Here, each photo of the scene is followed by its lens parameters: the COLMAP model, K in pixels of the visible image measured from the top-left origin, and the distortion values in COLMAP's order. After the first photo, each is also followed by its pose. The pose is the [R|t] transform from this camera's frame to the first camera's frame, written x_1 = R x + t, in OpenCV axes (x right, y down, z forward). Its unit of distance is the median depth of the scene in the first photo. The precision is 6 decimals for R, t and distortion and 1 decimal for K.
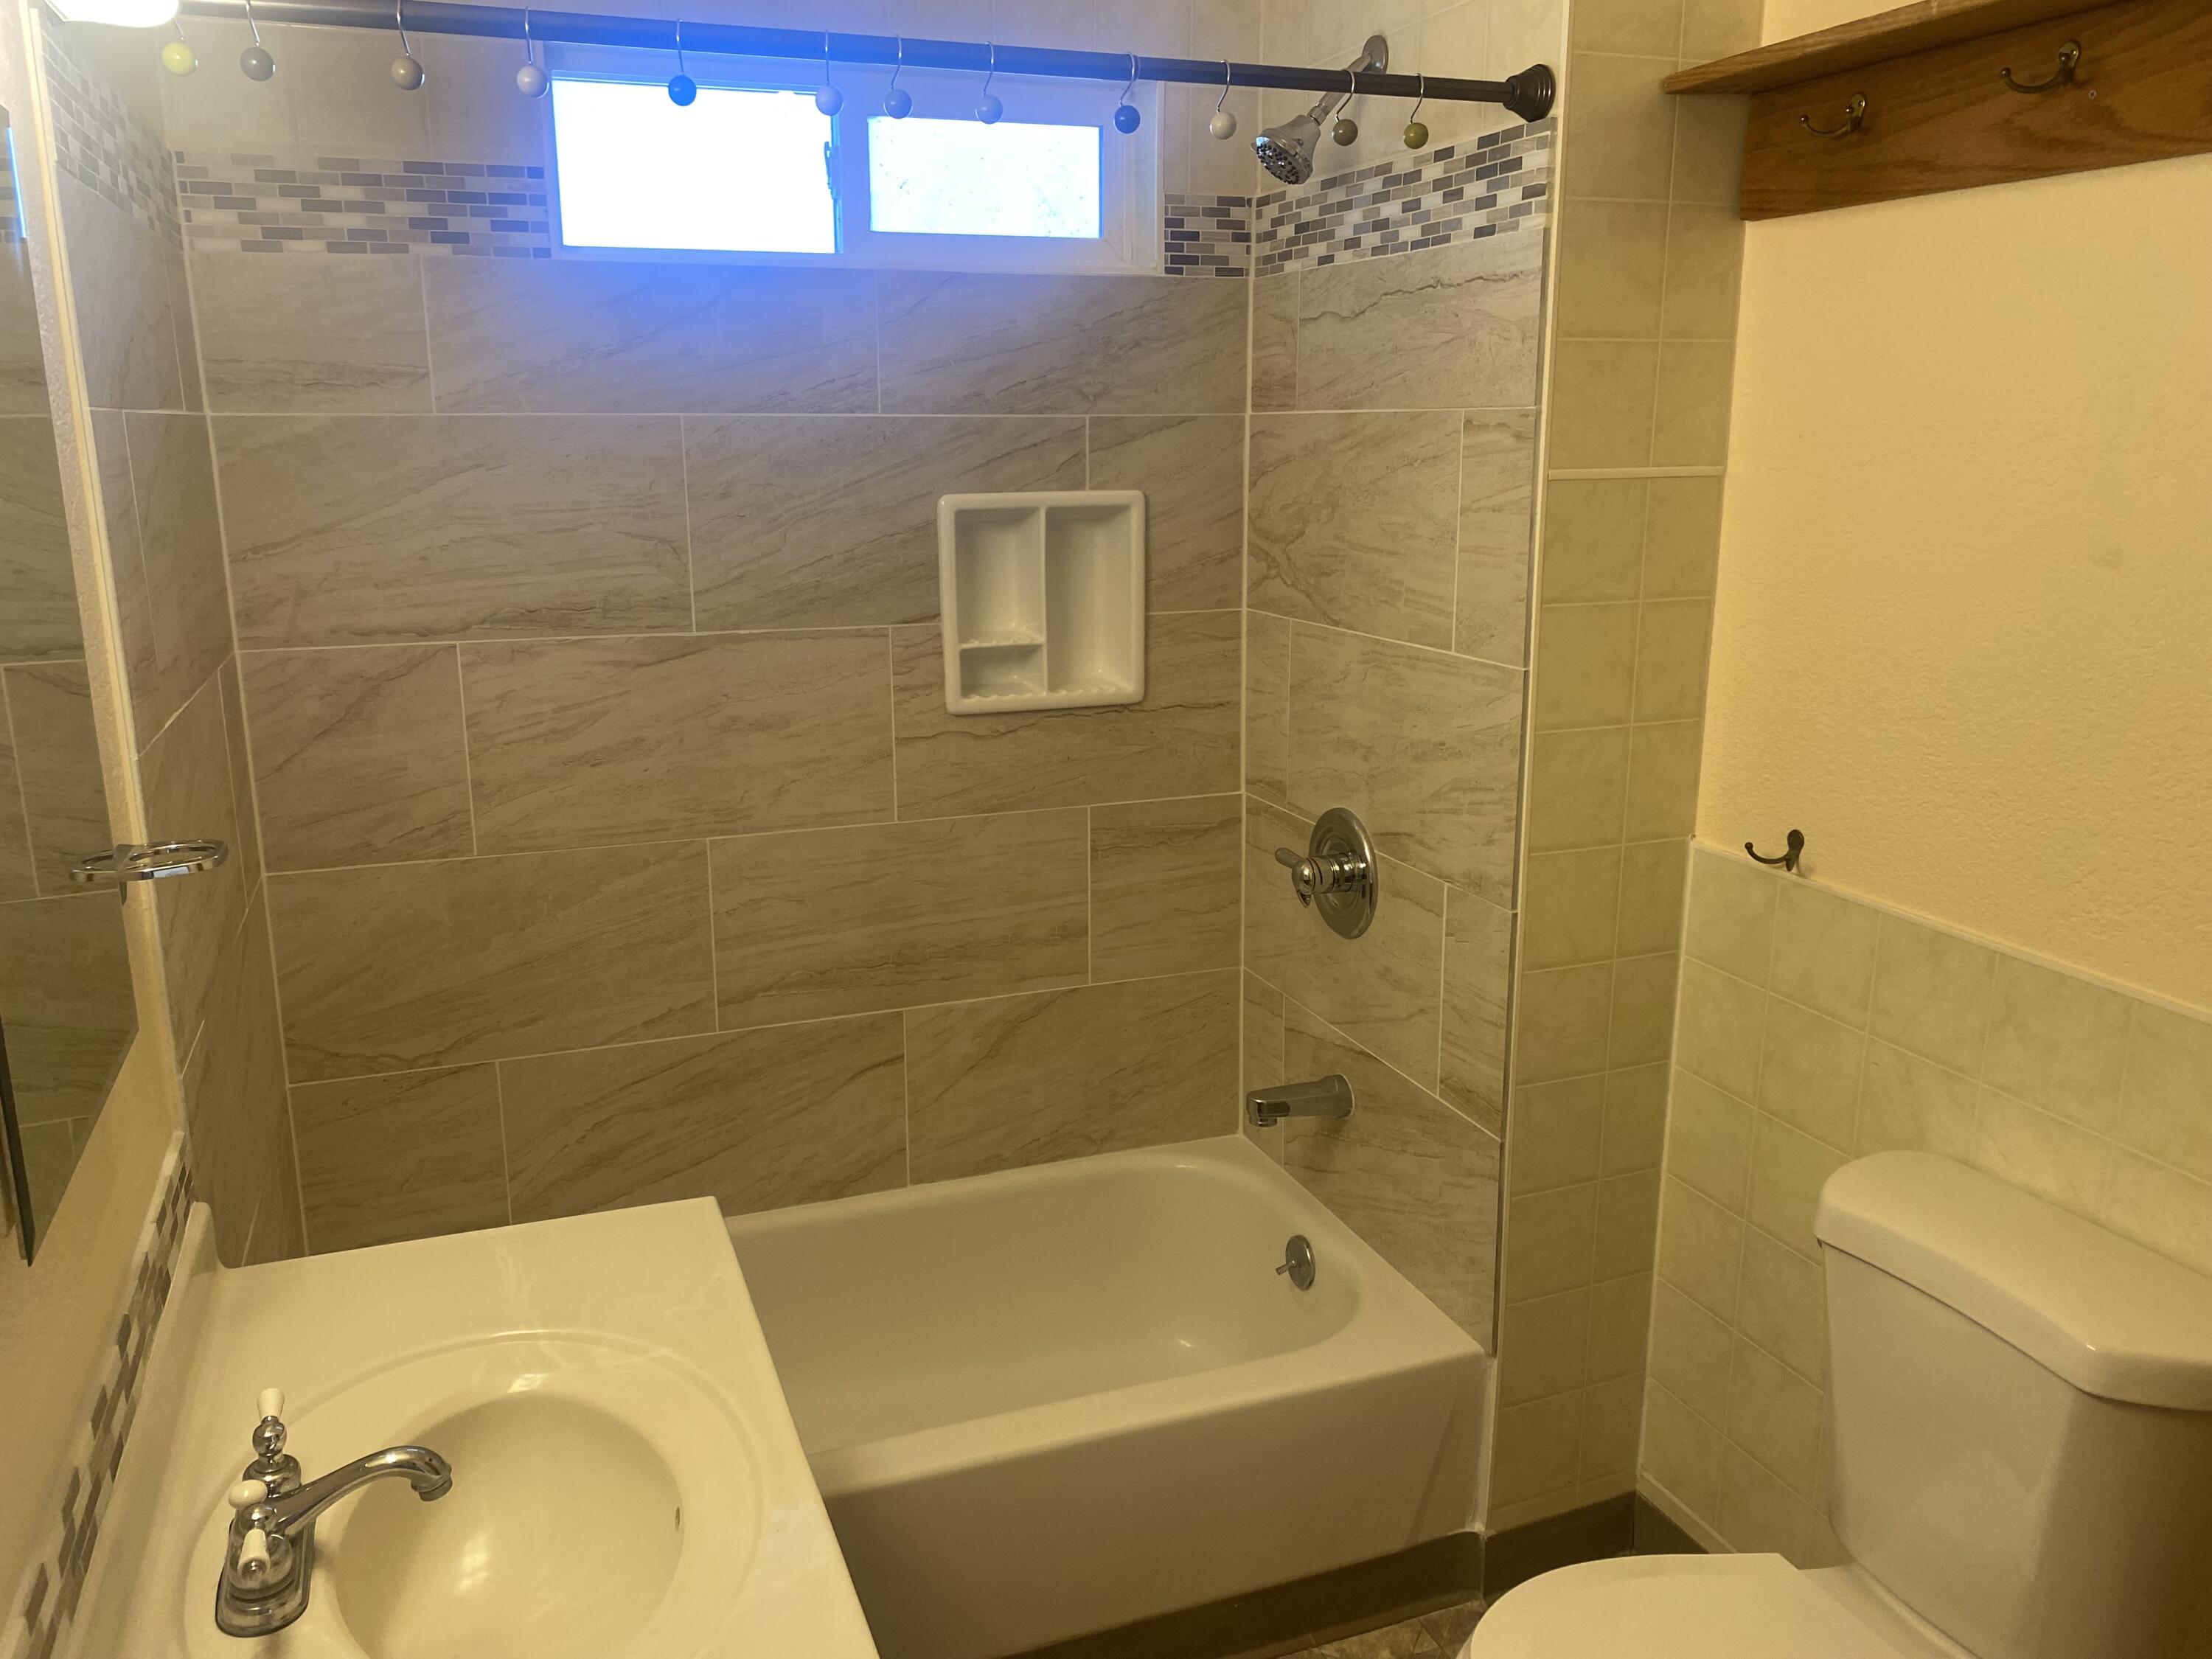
lens RADIAL K [[1691.5, 0, 1088.7], [0, 1691.5, 832.7], [0, 0, 1]] dist [0.030093, -0.027345]
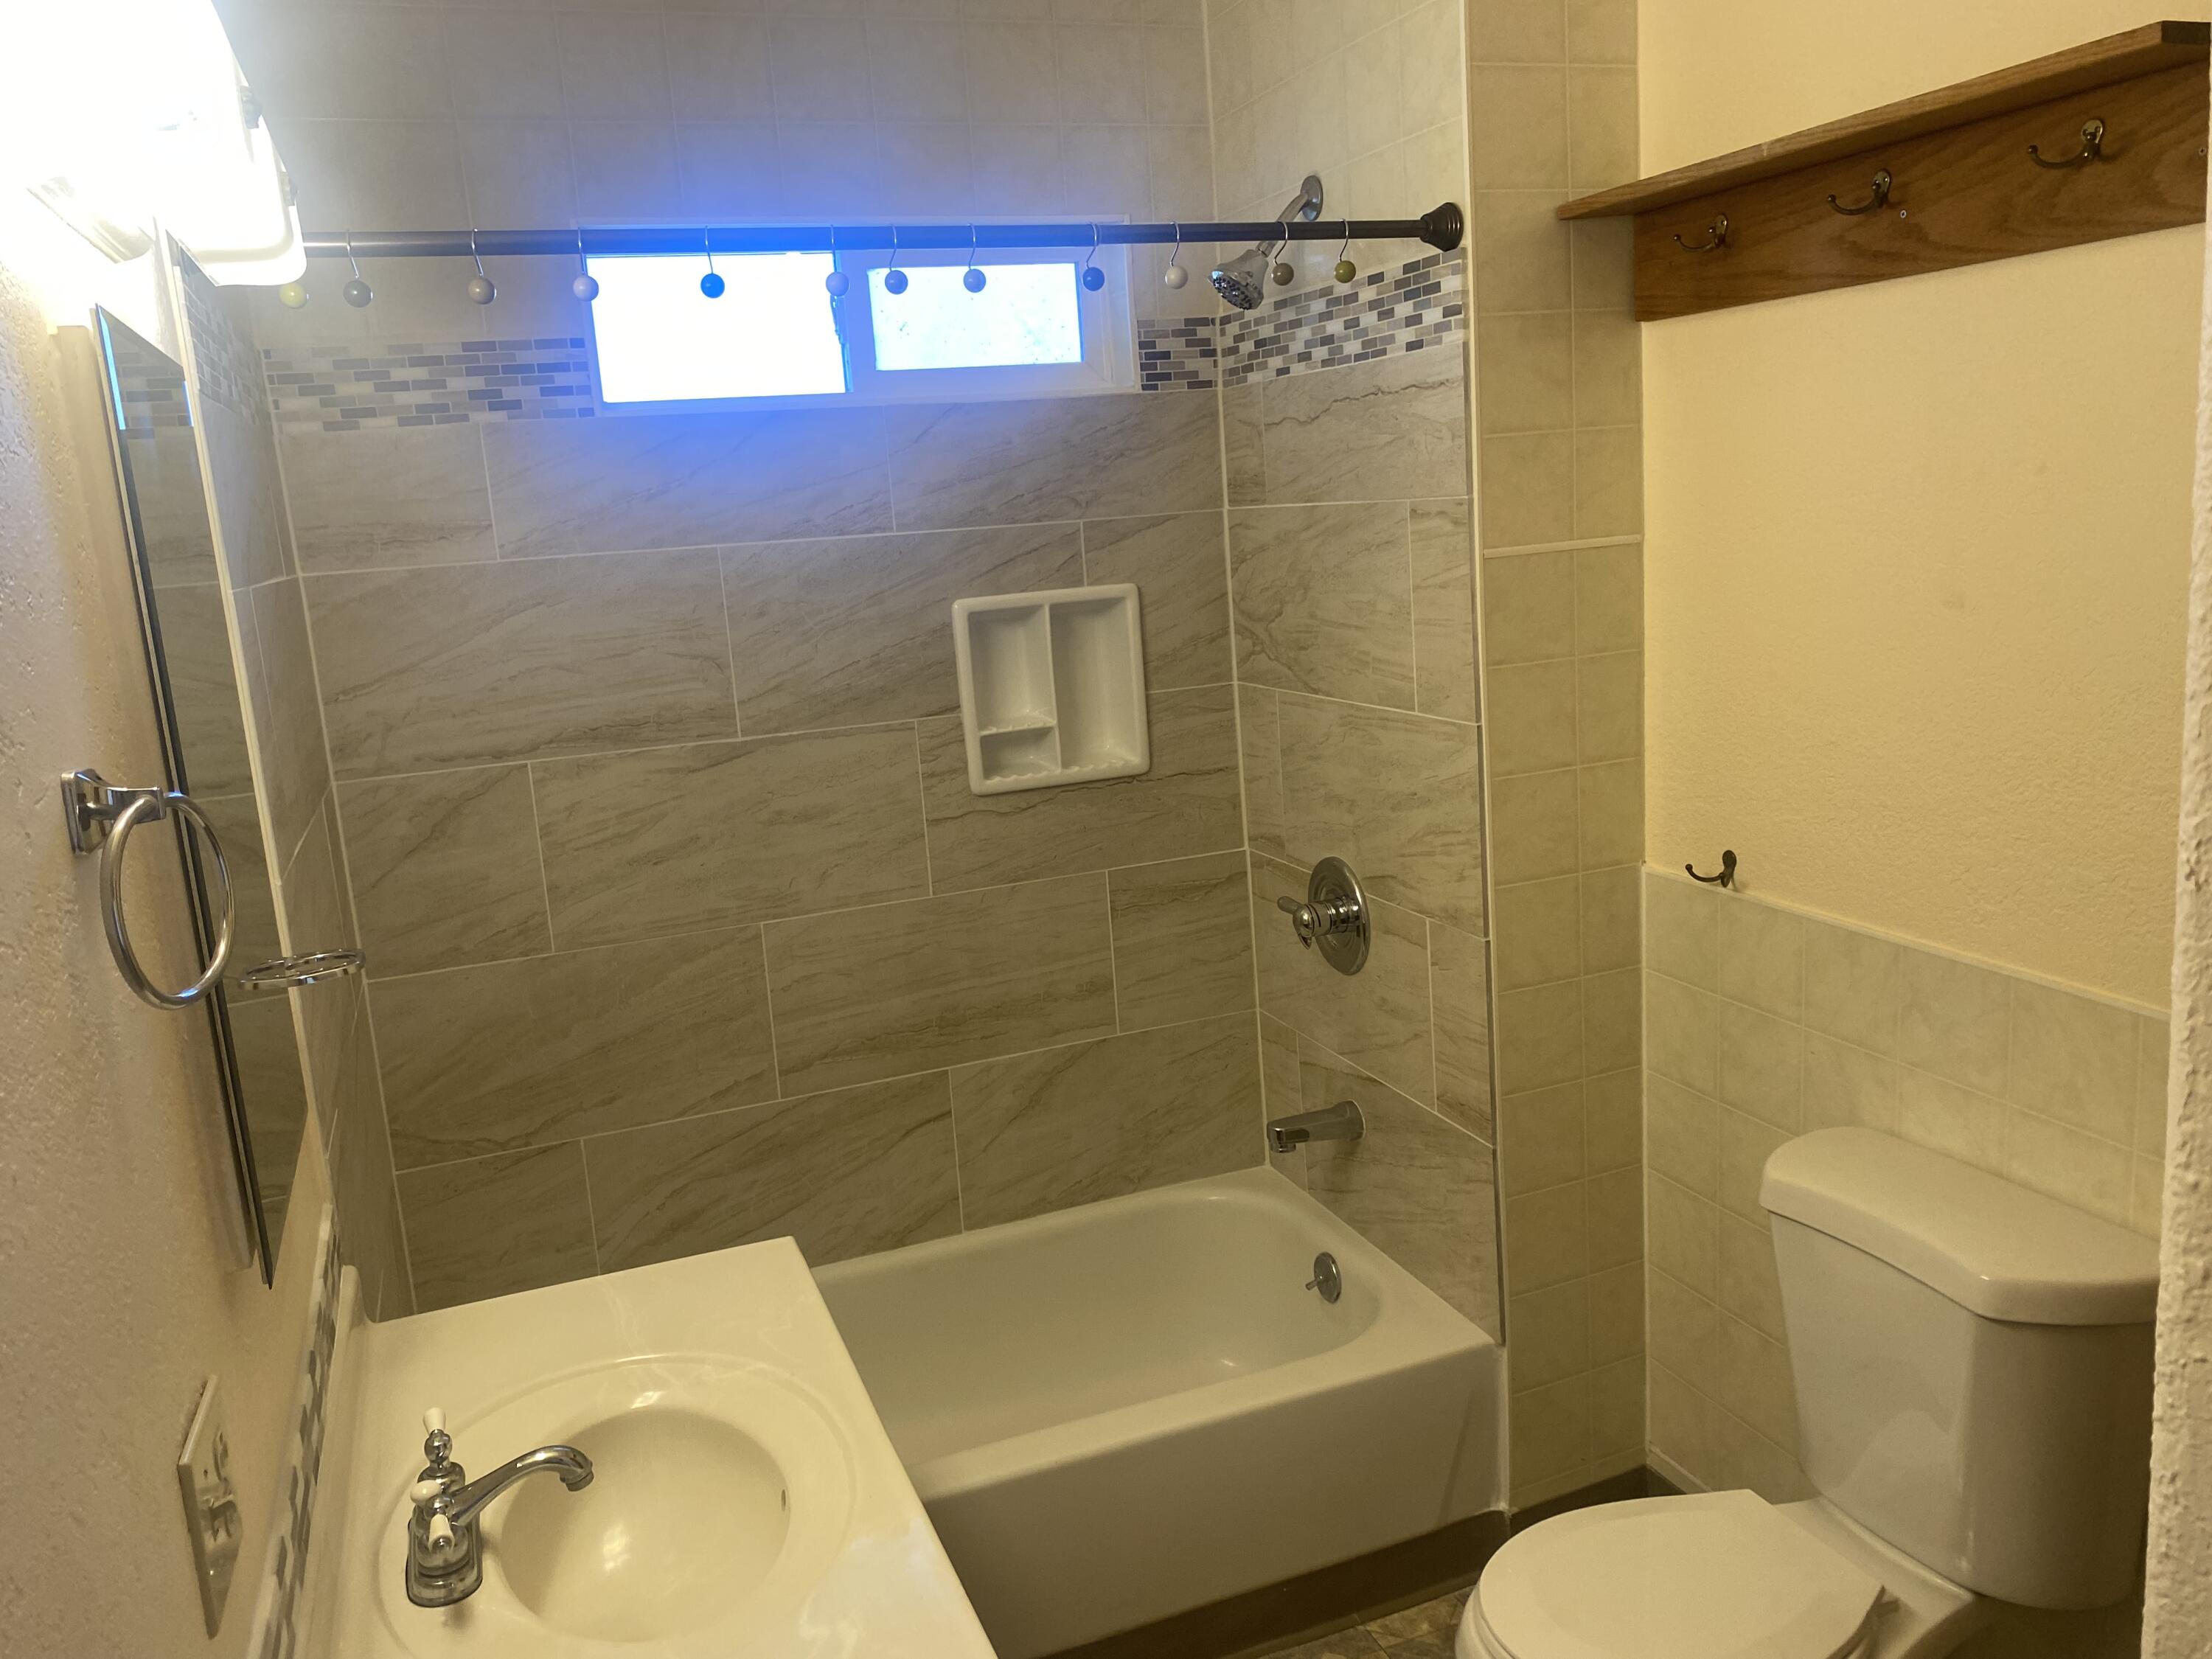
lens RADIAL K [[1691.5, 0, 1114.7], [0, 1691.5, 821.4], [0, 0, 1]] dist [0.030093, -0.027345]
pose [[0.997804, -0.066211, -0.001694, 0.011483], [0.066065, 0.996767, -0.045719, 0.003408], [0.004716, 0.045507, 0.998953, -0.113185]]
